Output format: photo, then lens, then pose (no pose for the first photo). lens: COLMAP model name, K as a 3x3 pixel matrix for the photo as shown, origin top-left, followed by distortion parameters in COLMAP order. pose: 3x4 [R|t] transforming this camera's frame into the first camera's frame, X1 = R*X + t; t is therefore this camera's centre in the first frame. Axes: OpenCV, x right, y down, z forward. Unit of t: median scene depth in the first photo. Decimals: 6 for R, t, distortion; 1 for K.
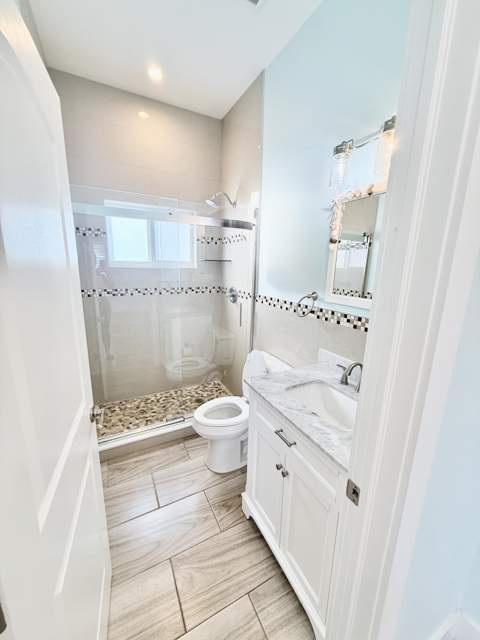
lens RADIAL K [[256.4, 0, 240.0], [0, 256.4, 320.0], [0, 0, 1]] dist [0.000667, -0.000088]
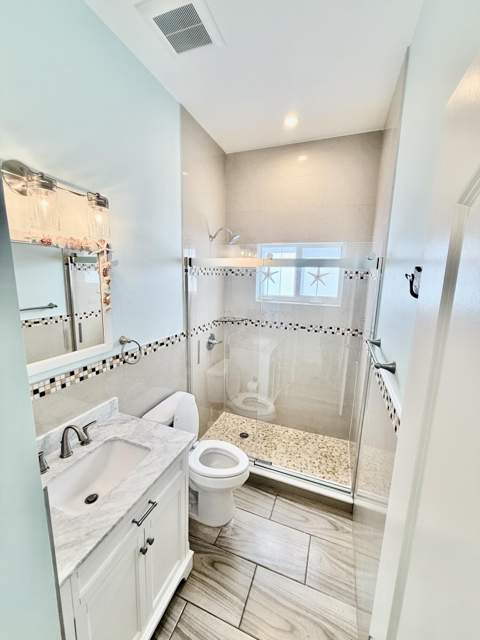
lens RADIAL K [[256.4, 0, 240.0], [0, 256.4, 320.0], [0, 0, 1]] dist [0.000667, -0.000088]
pose [[-0.654945, -0.020619, 0.755396, -0.762051], [0.278927, 0.922444, 0.267014, -0.308793], [-0.702316, 0.385580, -0.598399, 1.210695]]
